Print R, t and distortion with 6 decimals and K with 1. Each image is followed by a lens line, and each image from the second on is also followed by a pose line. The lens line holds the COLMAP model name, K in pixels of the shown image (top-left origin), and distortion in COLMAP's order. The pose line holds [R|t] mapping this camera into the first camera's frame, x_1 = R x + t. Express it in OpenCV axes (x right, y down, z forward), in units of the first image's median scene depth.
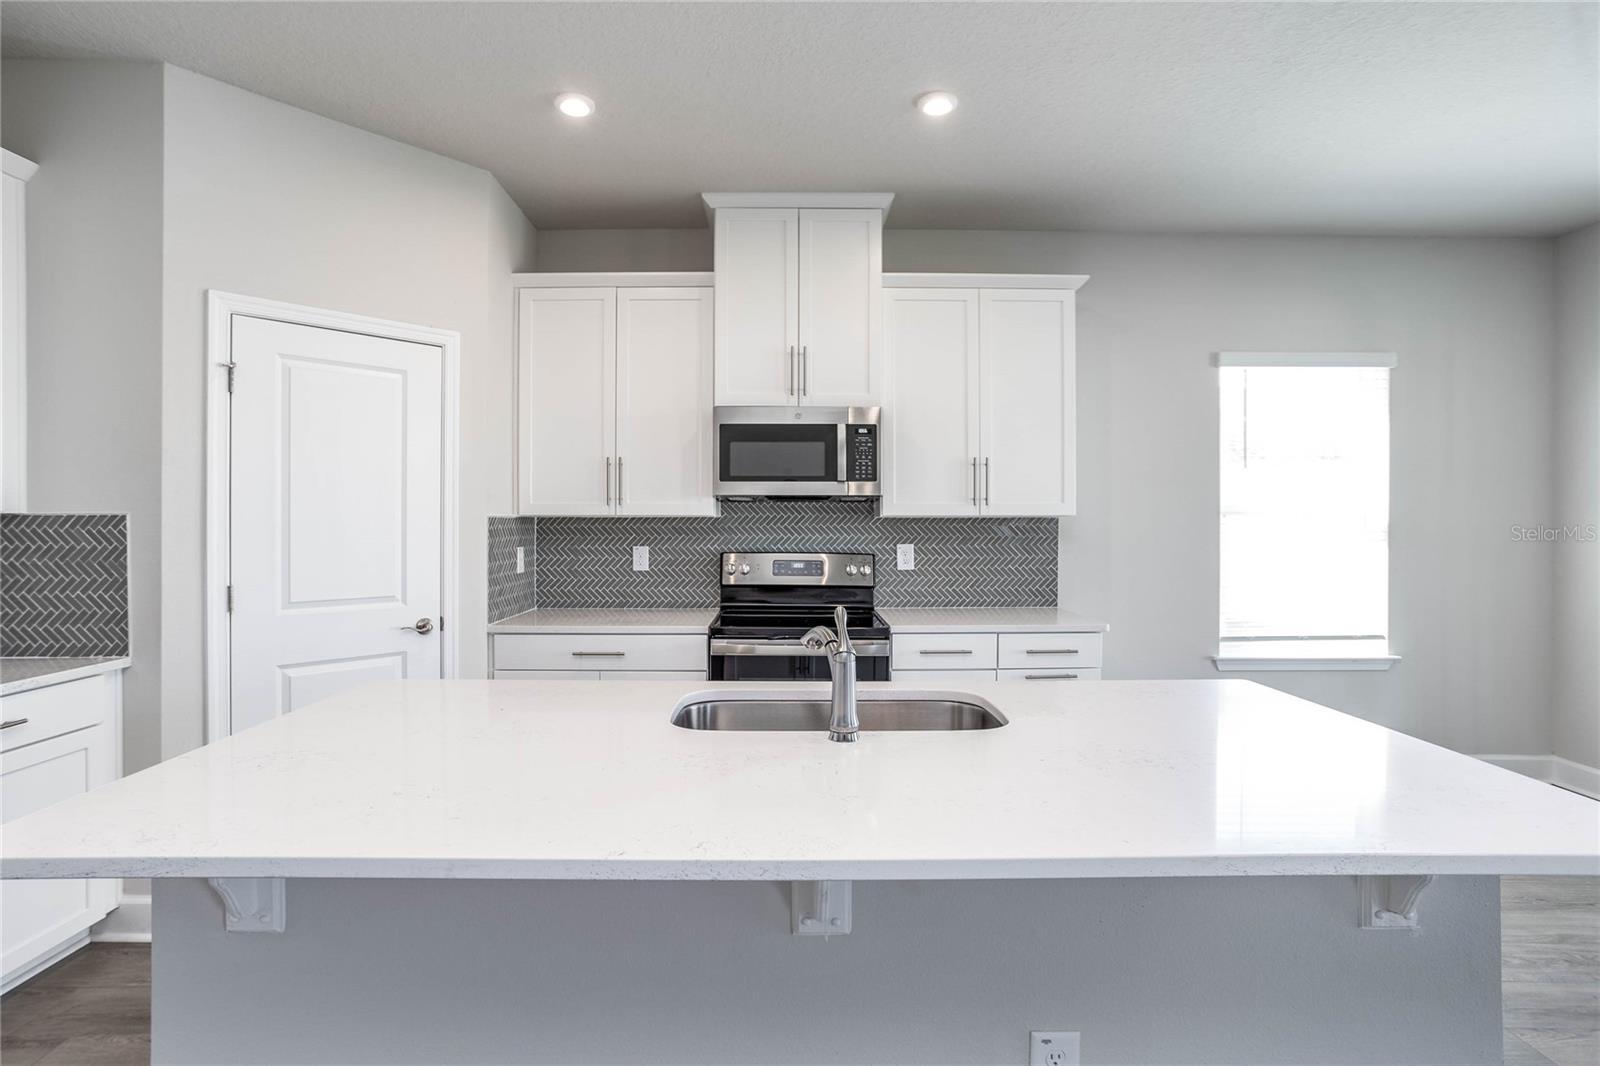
lens RADIAL K [[773.9, 0, 783.7], [0, 773.9, 522.2], [0, 0, 1]] dist [-0.053029, 0.030261]
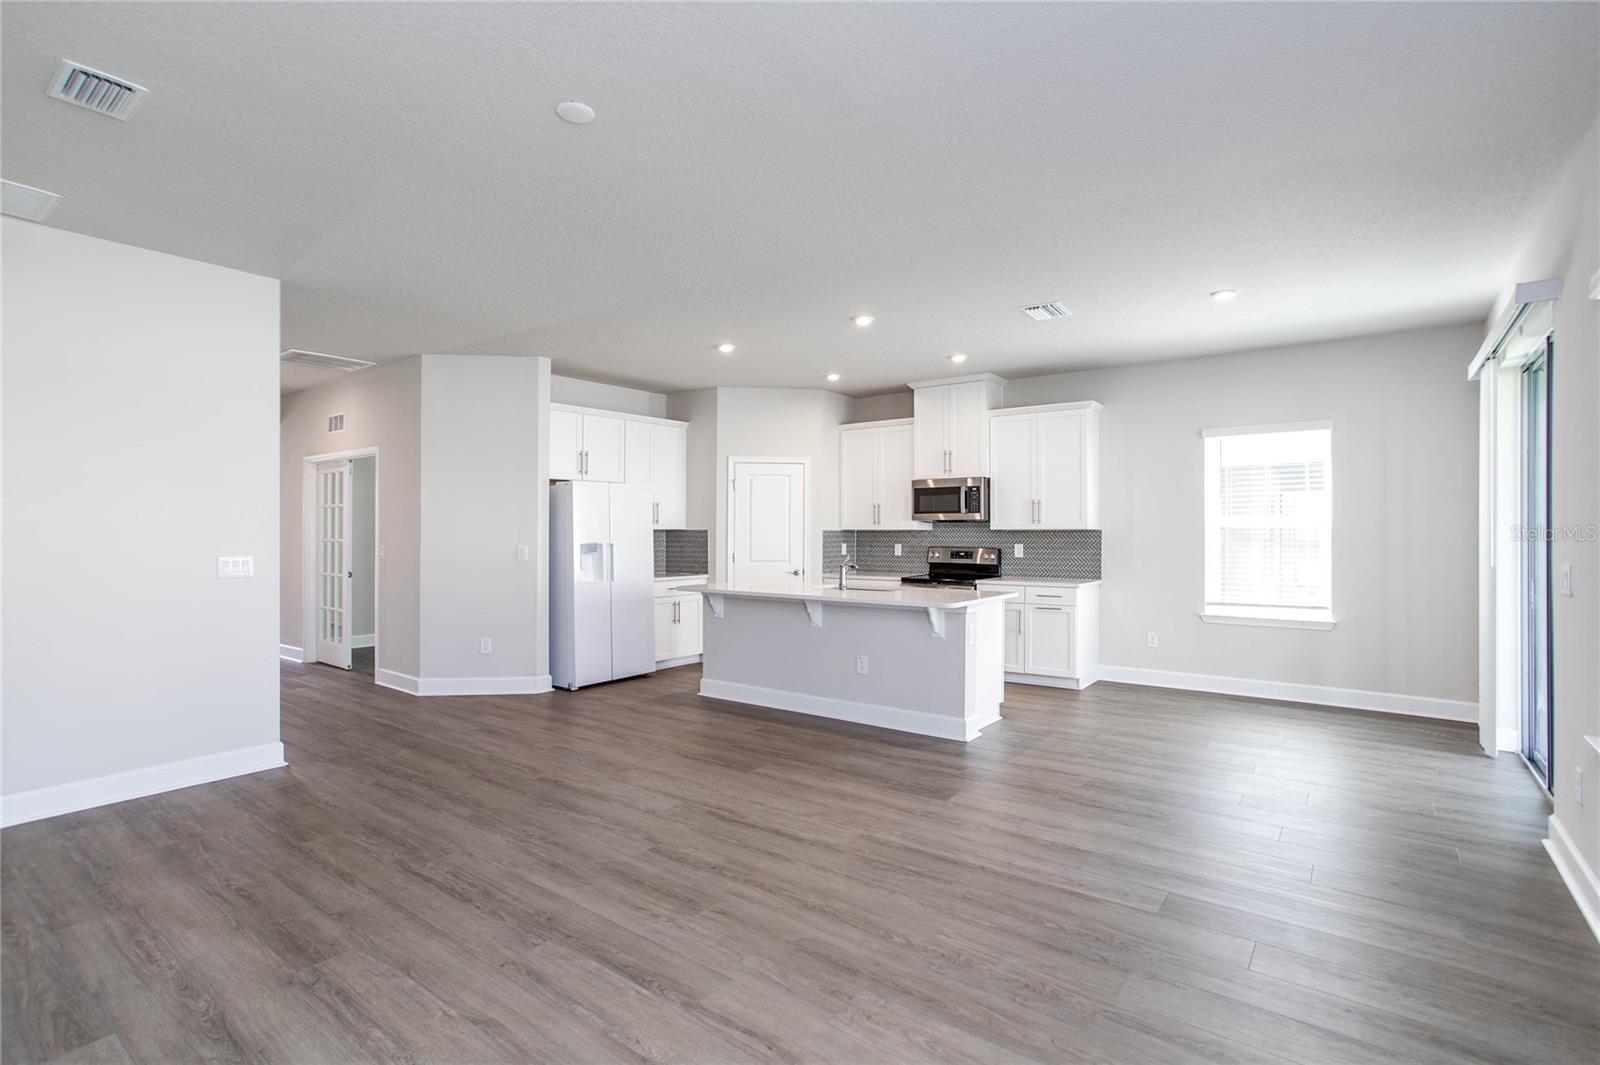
lens RADIAL K [[773.9, 0, 783.7], [0, 773.9, 521.7], [0, 0, 1]] dist [-0.053029, 0.030261]
pose [[0.788749, -0.009587, -0.614641, 0.953364], [-0.001459, 0.999846, -0.017467, 0.008386], [0.614714, 0.014674, 0.788613, -0.944545]]
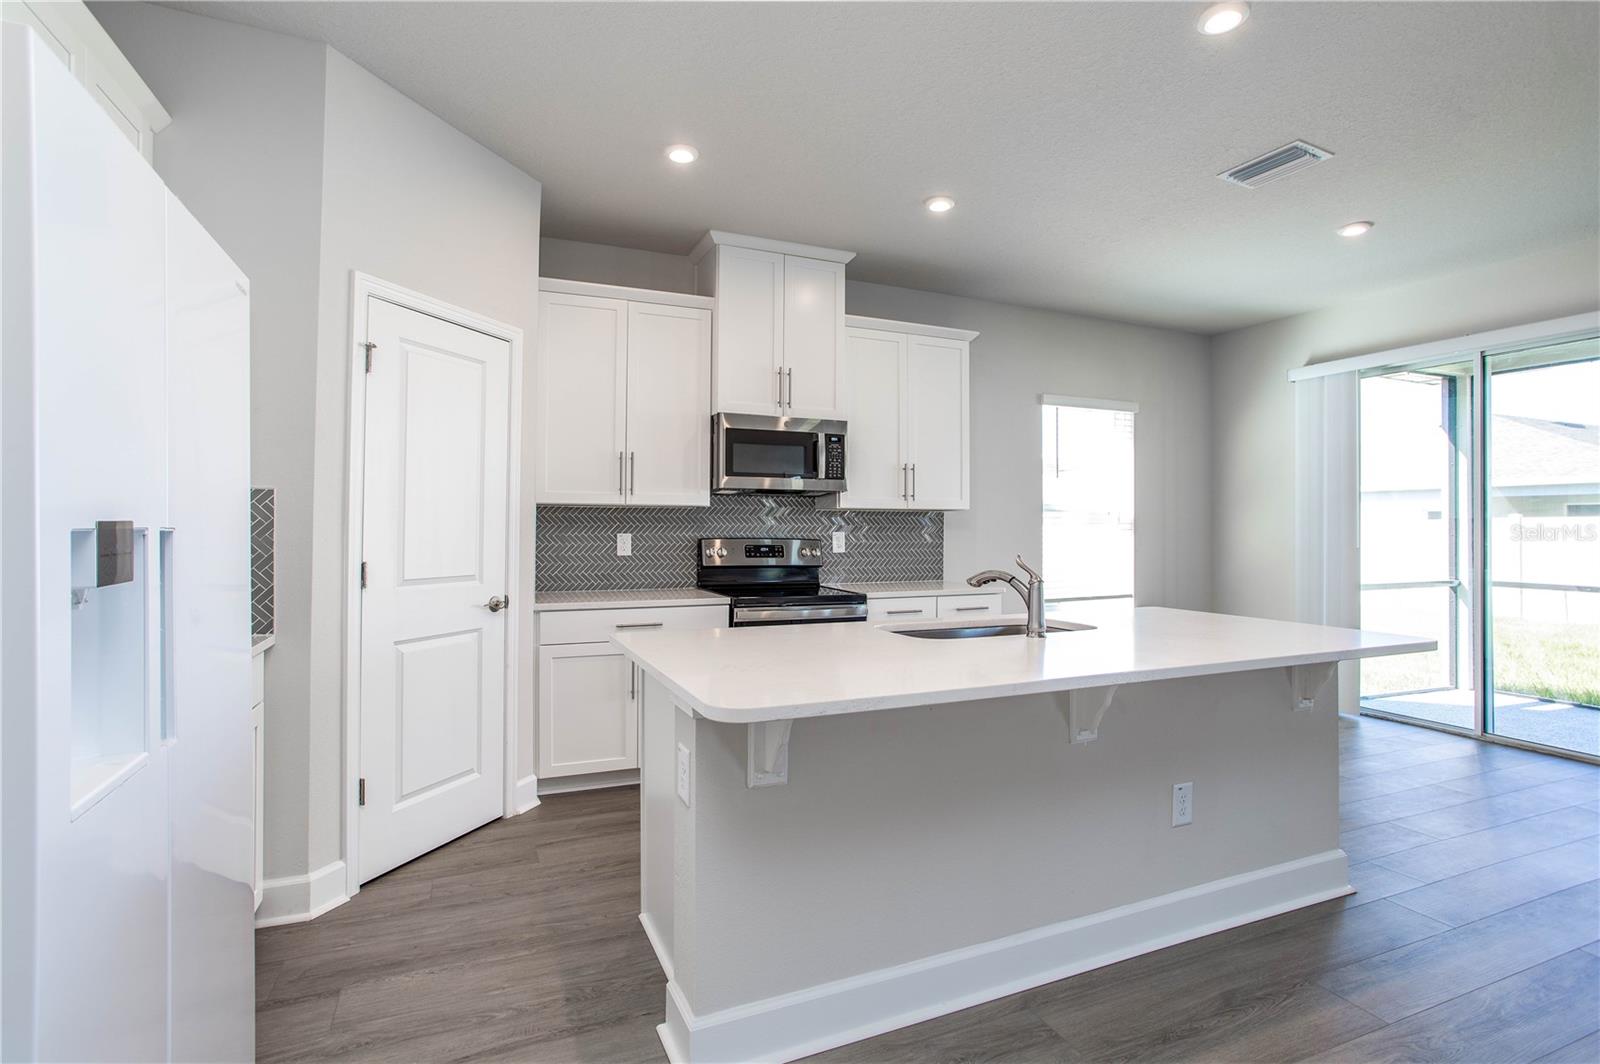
lens RADIAL K [[773.9, 0, 783.7], [0, 773.9, 521.2], [0, 0, 1]] dist [-0.053029, 0.030261]
pose [[0.920941, 0.007419, 0.389631, -0.443978], [-0.003117, 0.999927, -0.011673, 0.028322], [-0.389690, 0.009536, 0.920897, -0.113162]]
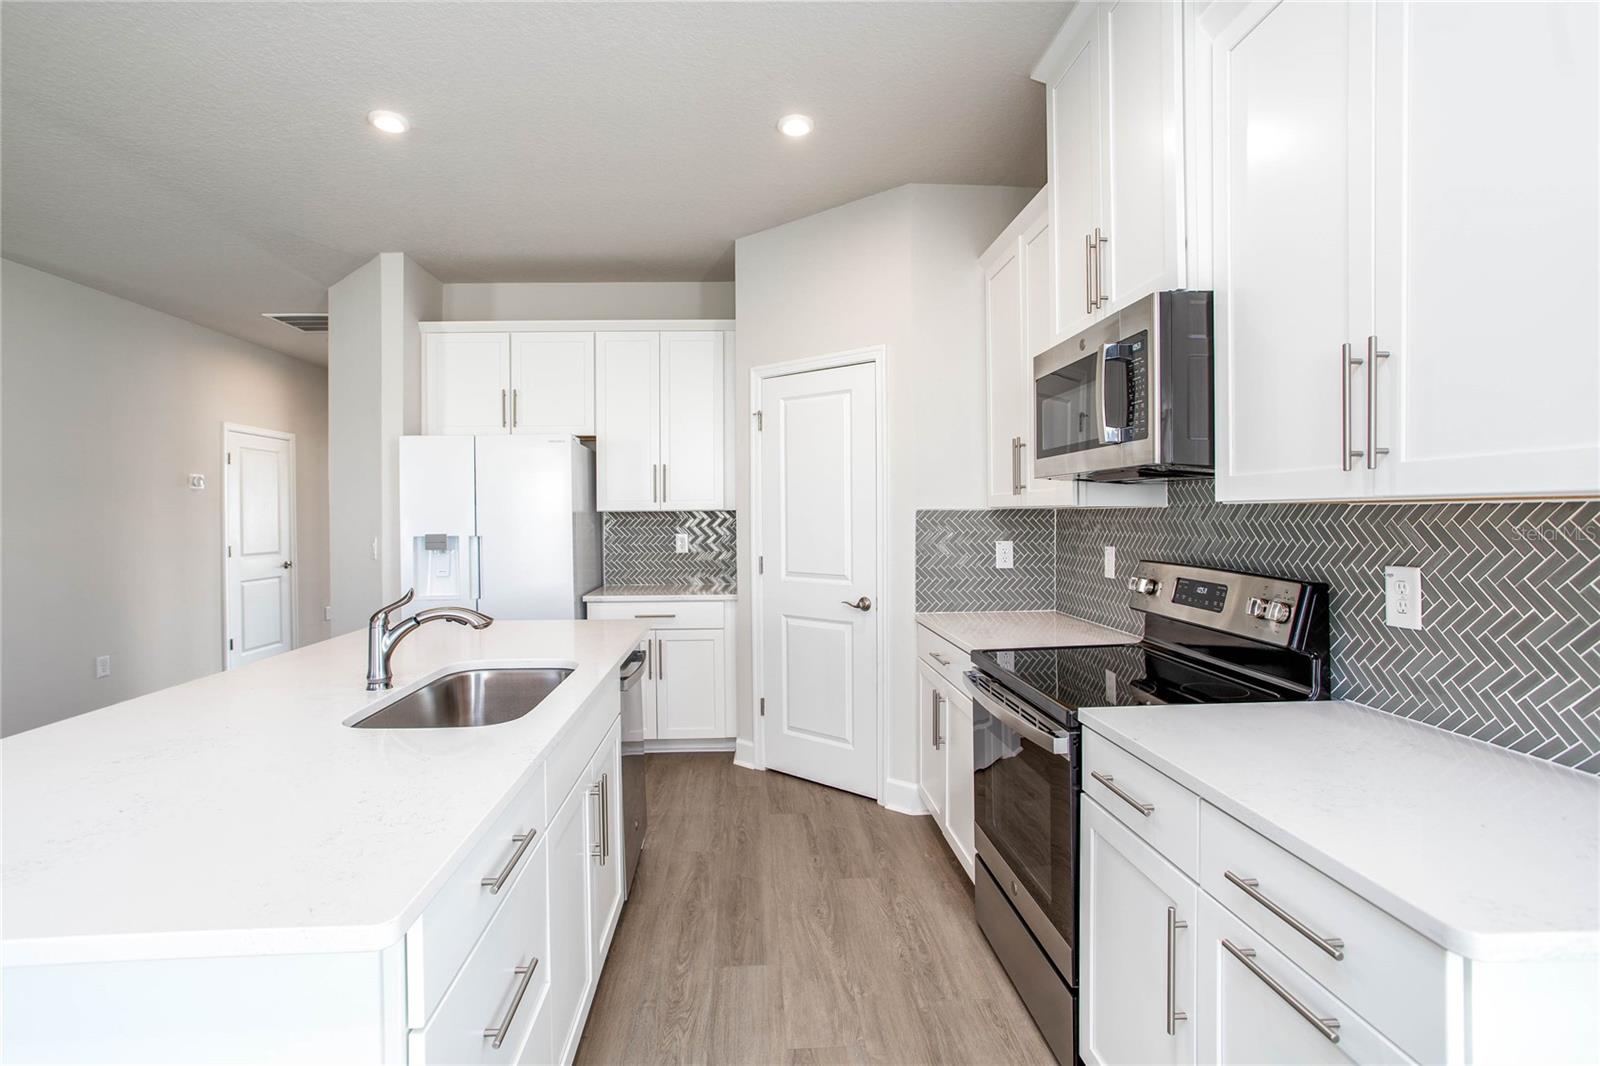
lens RADIAL K [[764.2, 0, 789.0], [0, 764.2, 519.1], [0, 0, 1]] dist [-0.051360, 0.027016]
pose [[0.056175, 0.006331, -0.998401, 0.596052], [0.003304, 0.999973, 0.006527, -0.001566], [0.998415, -0.003665, 0.056152, 0.704164]]
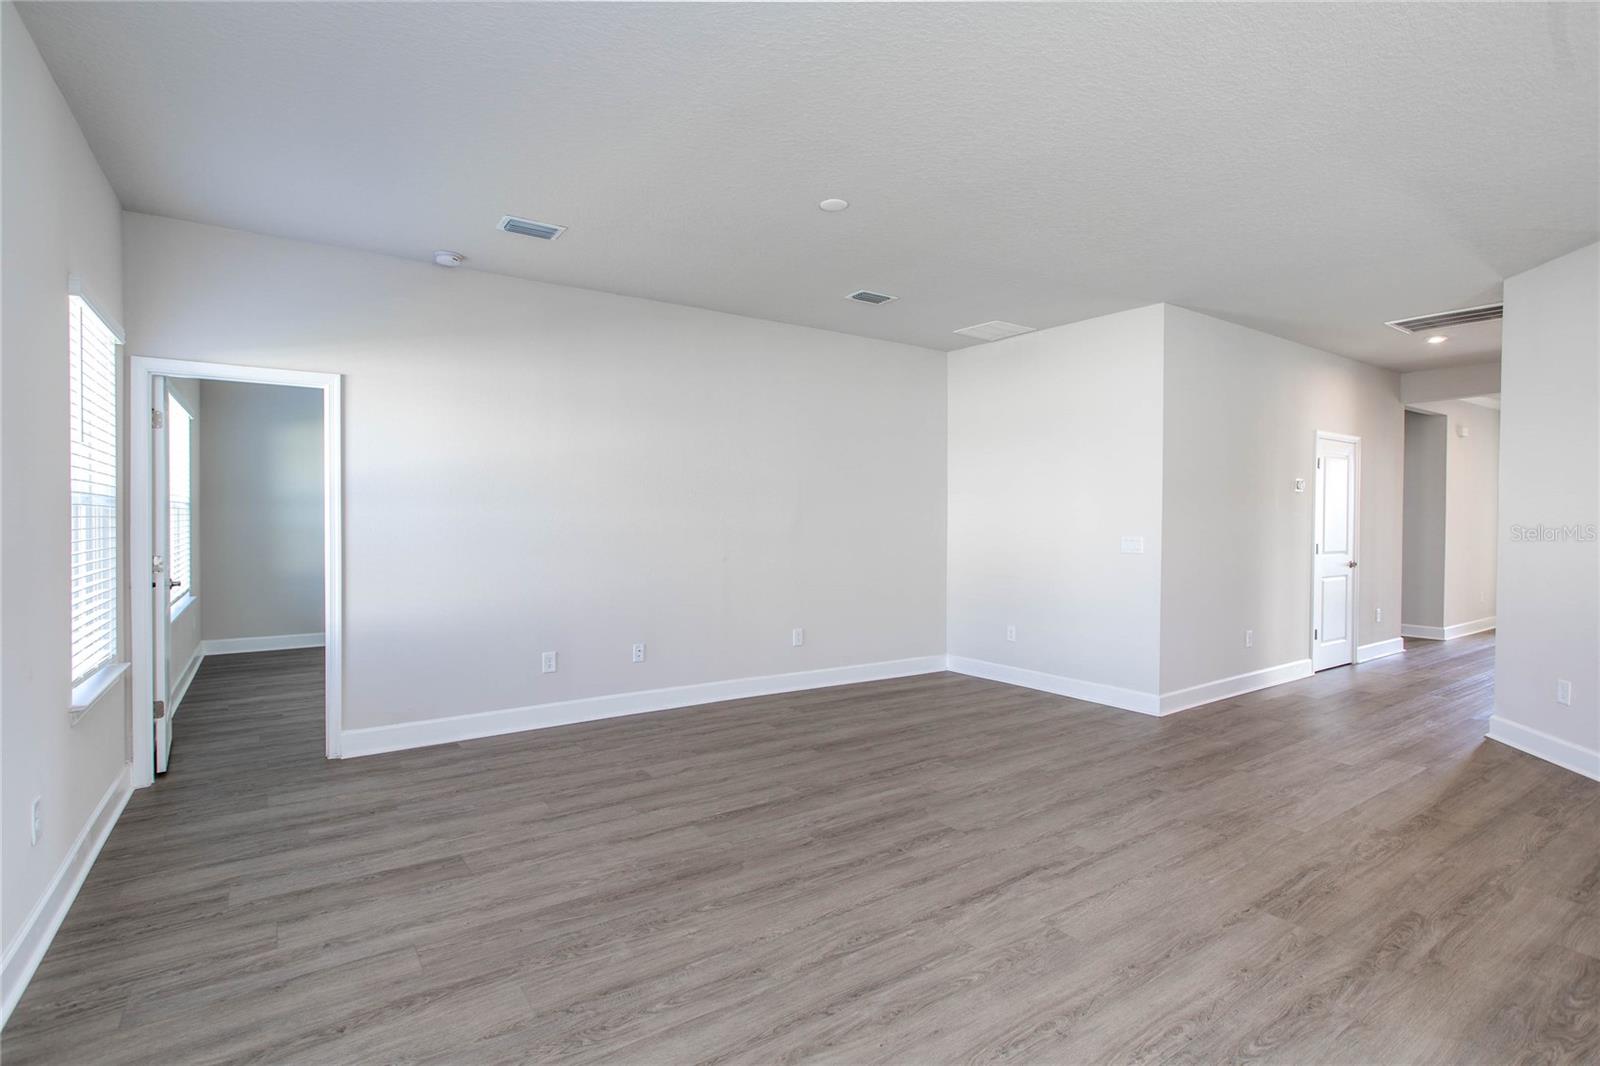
lens RADIAL K [[764.2, 0, 789.0], [0, 764.2, 519.1], [0, 0, 1]] dist [-0.051360, 0.027016]
pose [[-0.828212, -0.002362, -0.560410, 0.943588], [-0.007705, 0.999945, 0.007172, 0.001655], [0.560362, 0.010258, -0.828184, 0.334062]]
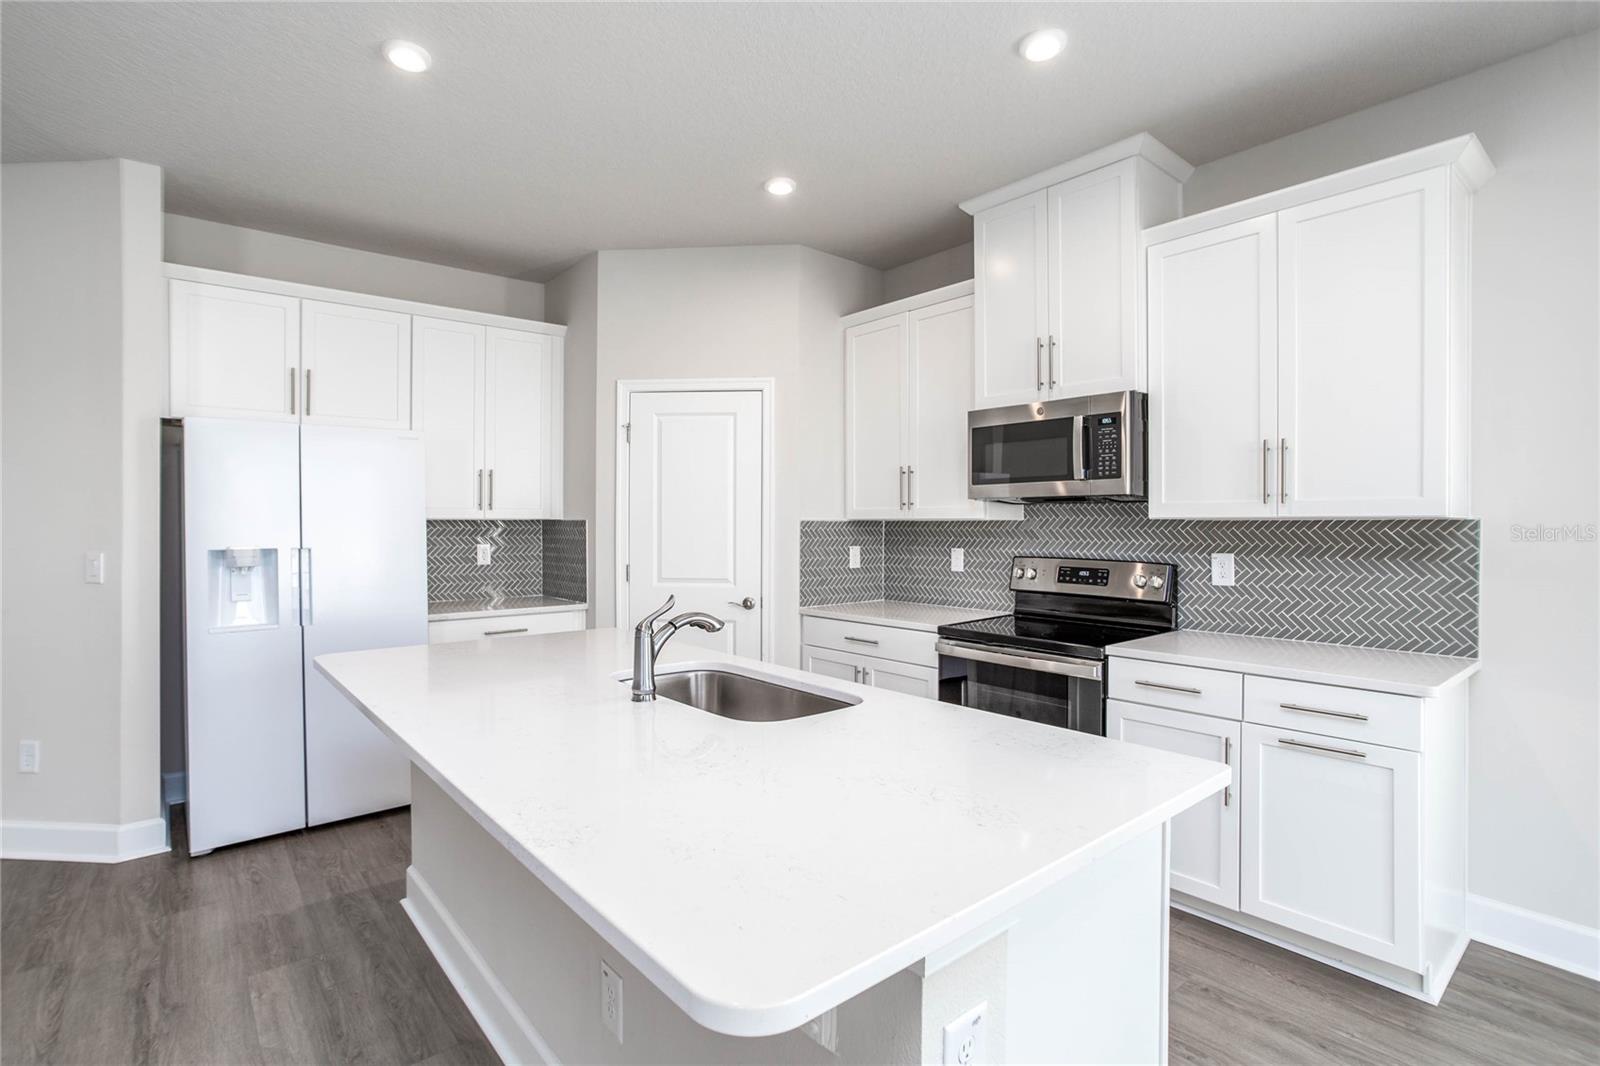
lens RADIAL K [[773.9, 0, 783.7], [0, 773.9, 522.2], [0, 0, 1]] dist [-0.053029, 0.030261]
pose [[0.636564, -0.001476, -0.771222, 0.520605], [-0.002490, 0.999989, -0.003969, 0.000462], [0.771220, 0.004447, 0.636553, 0.164063]]
